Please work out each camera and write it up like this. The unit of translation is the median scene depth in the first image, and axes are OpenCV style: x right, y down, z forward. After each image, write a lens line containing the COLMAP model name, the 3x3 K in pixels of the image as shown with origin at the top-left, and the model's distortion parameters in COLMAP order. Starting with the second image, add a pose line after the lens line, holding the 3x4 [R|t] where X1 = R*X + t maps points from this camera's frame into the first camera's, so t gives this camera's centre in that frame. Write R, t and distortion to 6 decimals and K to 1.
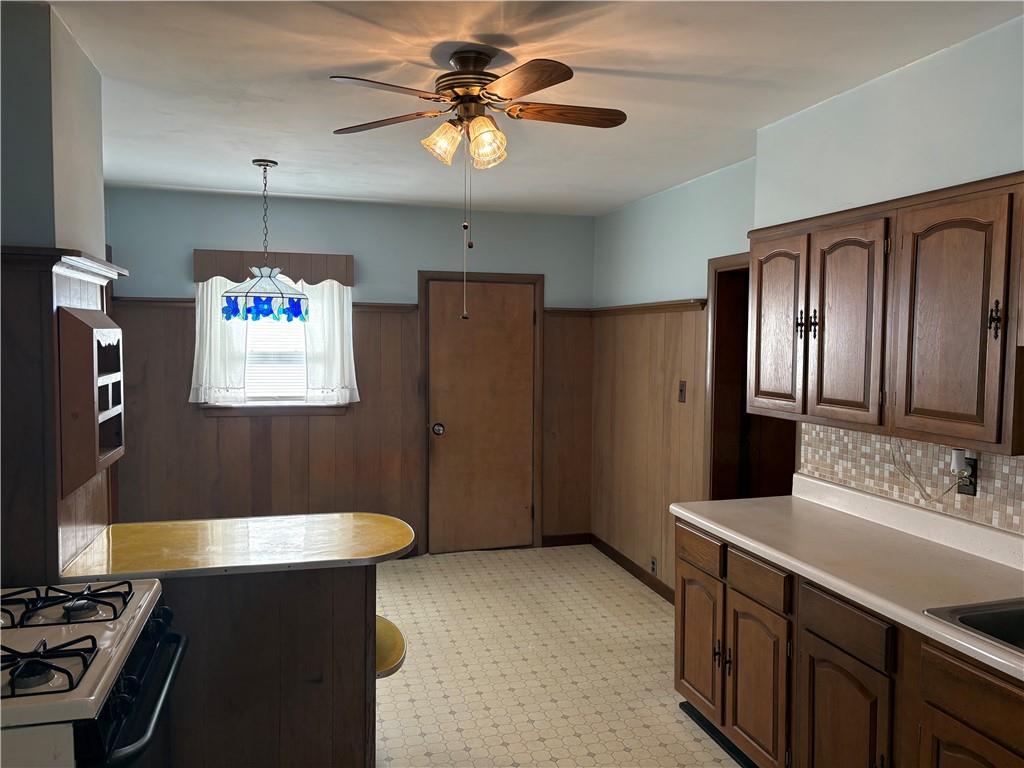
lens RADIAL K [[776.8, 0, 511.9], [0, 776.8, 376.1], [0, 0, 1]] dist [0.047263, -0.046158]
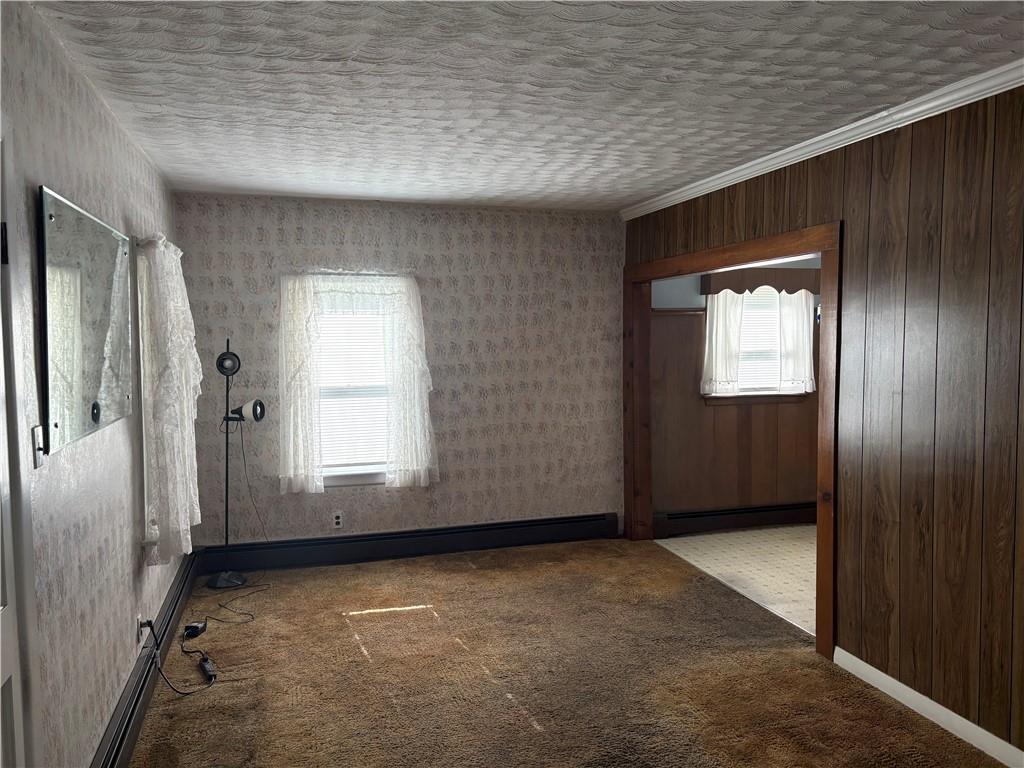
lens RADIAL K [[776.8, 0, 511.9], [0, 776.8, 376.1], [0, 0, 1]] dist [0.047263, -0.046158]
pose [[0.999838, -0.017457, 0.004363, -0.687937], [0.017460, 0.999847, -0.000723, 0.002631], [-0.004350, 0.000799, 0.999990, -0.199021]]
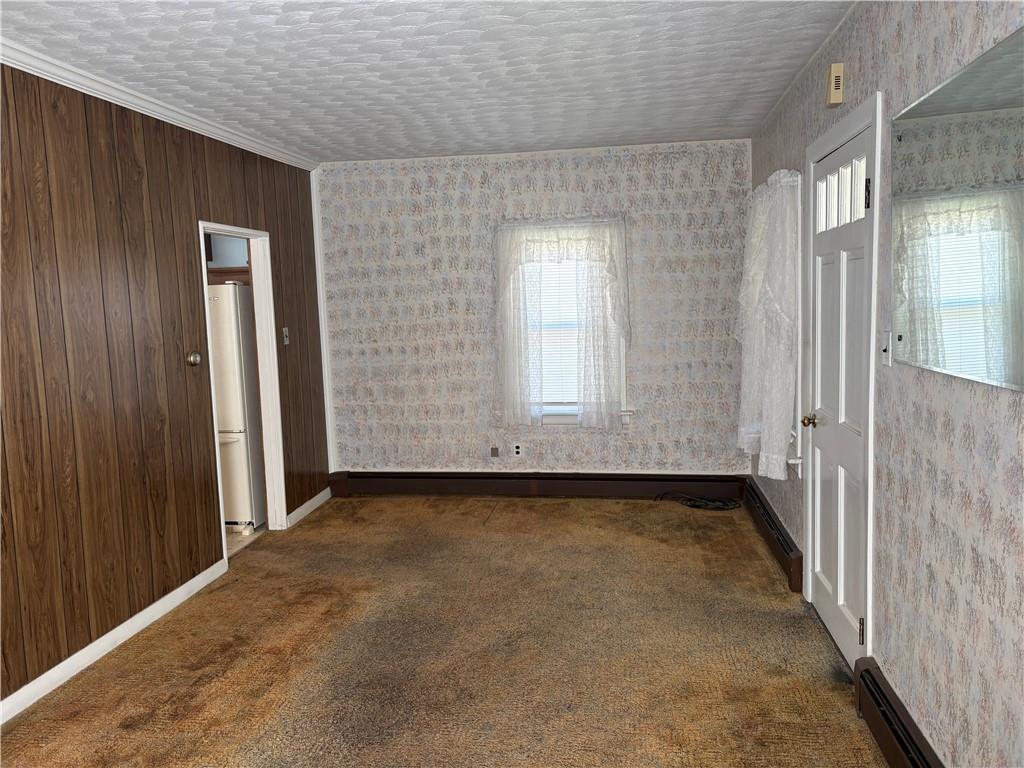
lens RADIAL K [[779.7, 0, 513.7], [0, 779.7, 380.4], [0, 0, 1]] dist [0.008732, -0.006003]
pose [[-0.912907, -0.019937, 0.407681, -0.919955], [0.047390, 0.986874, 0.154379, -0.032014], [-0.405407, 0.160254, -0.899980, 0.754806]]
